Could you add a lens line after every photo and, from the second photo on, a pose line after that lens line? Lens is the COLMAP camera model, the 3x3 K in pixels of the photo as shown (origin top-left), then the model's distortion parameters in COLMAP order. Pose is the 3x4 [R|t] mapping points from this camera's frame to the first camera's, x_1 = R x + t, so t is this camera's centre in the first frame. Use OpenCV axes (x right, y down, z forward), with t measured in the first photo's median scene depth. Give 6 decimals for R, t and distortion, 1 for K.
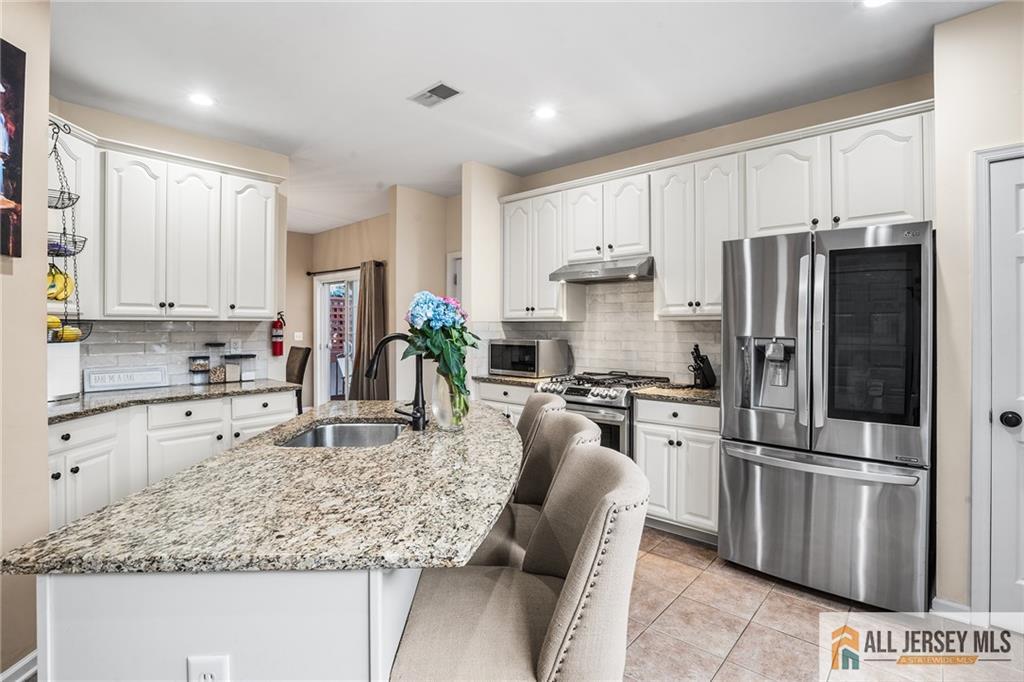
lens RADIAL K [[477.1, 0, 540.5], [0, 477.1, 321.8], [0, 0, 1]] dist [-0.029398, 0.005841]
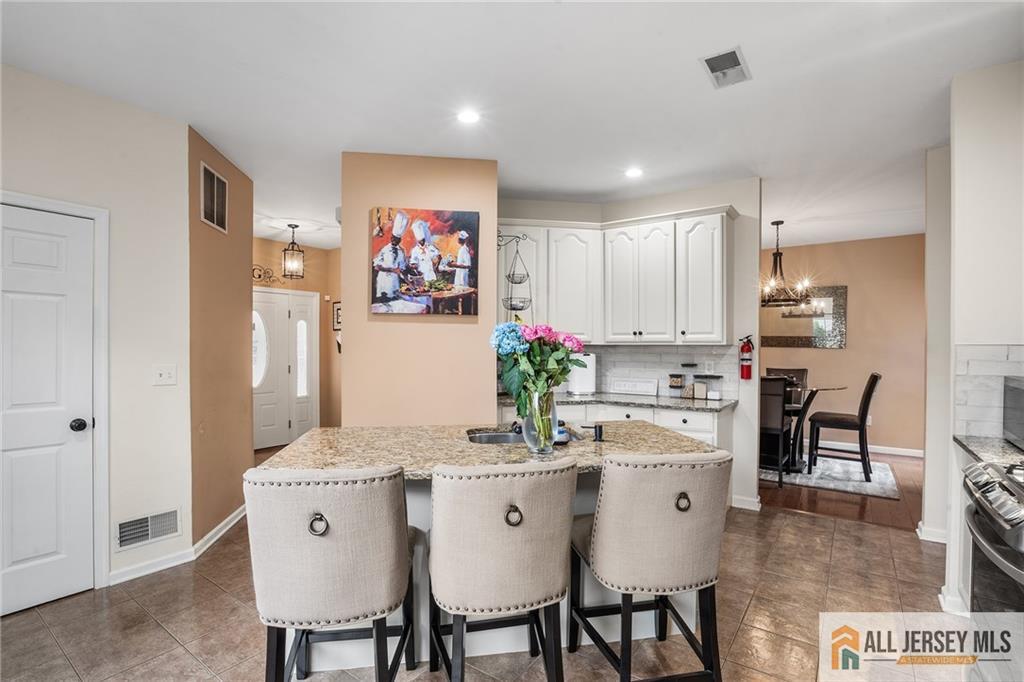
lens RADIAL K [[477.1, 0, 512.9], [0, 477.1, 343.2], [0, 0, 1]] dist [-0.029398, 0.005841]
pose [[0.108541, -0.003921, -0.994084, 0.440974], [0.007266, 0.999969, -0.003151, -0.005799], [0.994065, -0.006881, 0.108566, 0.443337]]
